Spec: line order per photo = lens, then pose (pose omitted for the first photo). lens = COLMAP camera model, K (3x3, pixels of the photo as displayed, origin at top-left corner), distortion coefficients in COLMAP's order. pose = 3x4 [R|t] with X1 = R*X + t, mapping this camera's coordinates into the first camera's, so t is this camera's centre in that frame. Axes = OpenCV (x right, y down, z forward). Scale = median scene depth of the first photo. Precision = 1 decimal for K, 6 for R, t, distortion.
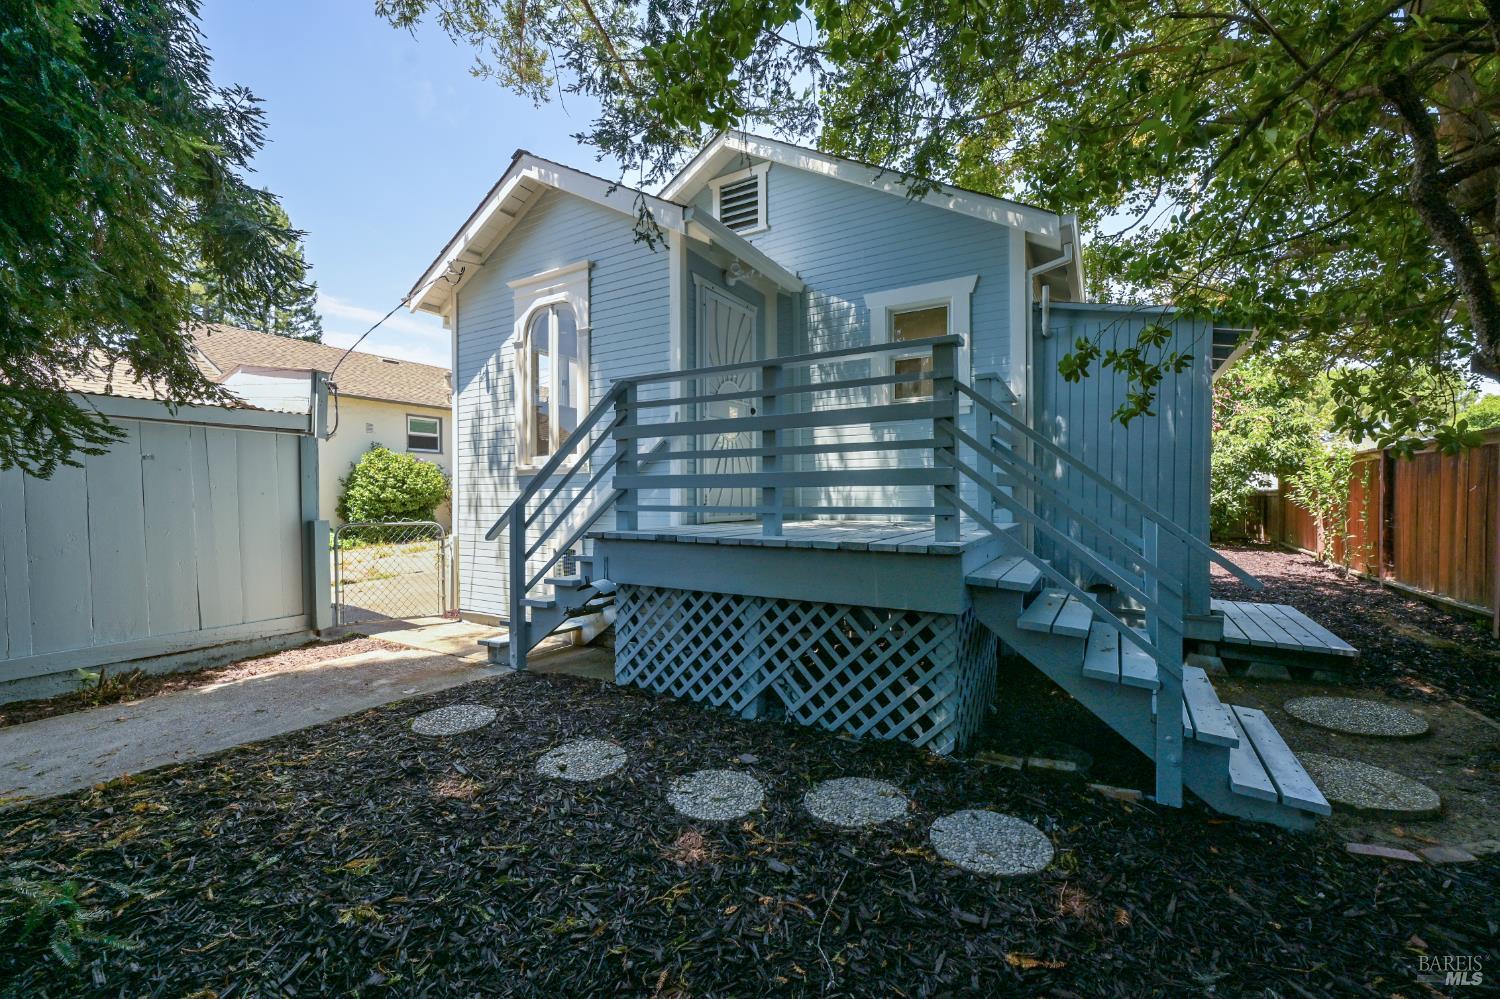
lens RADIAL K [[601.5, 0, 750.3], [0, 601.5, 500.2], [0, 0, 1]] dist [0.003732, 0.000298]
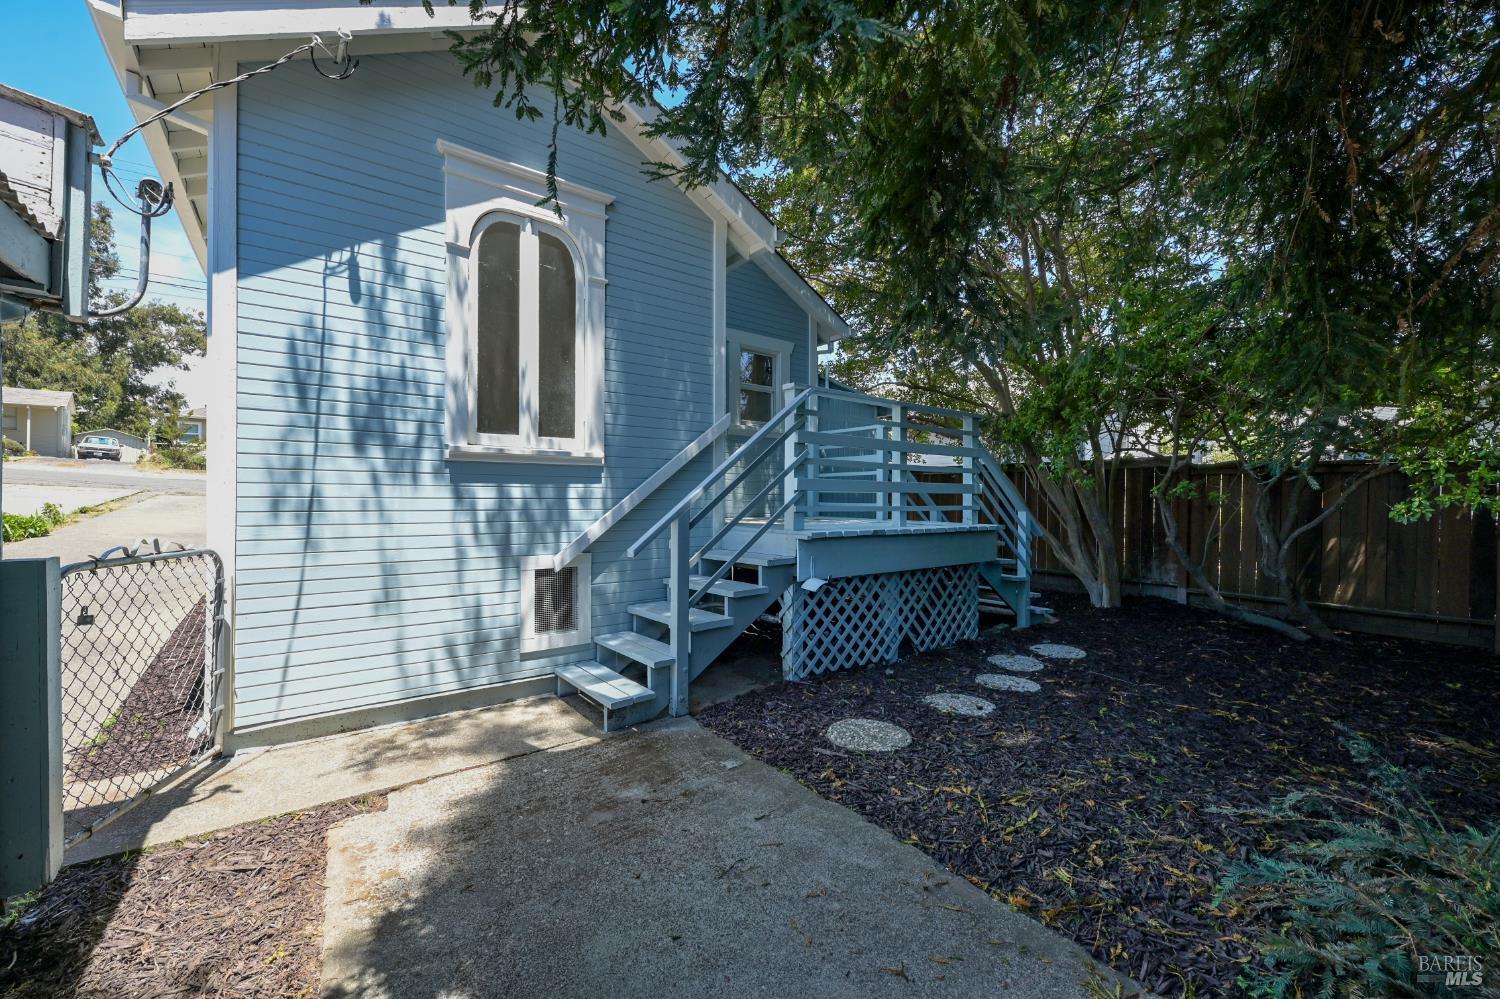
lens RADIAL K [[601.5, 0, 751.9], [0, 601.5, 502.2], [0, 0, 1]] dist [0.003732, 0.000298]
pose [[0.369796, 0.000843, 0.929113, -0.988116], [-0.002002, 0.999998, -0.000111, 0.000919], [-0.929111, -0.001819, 0.369797, 0.568076]]
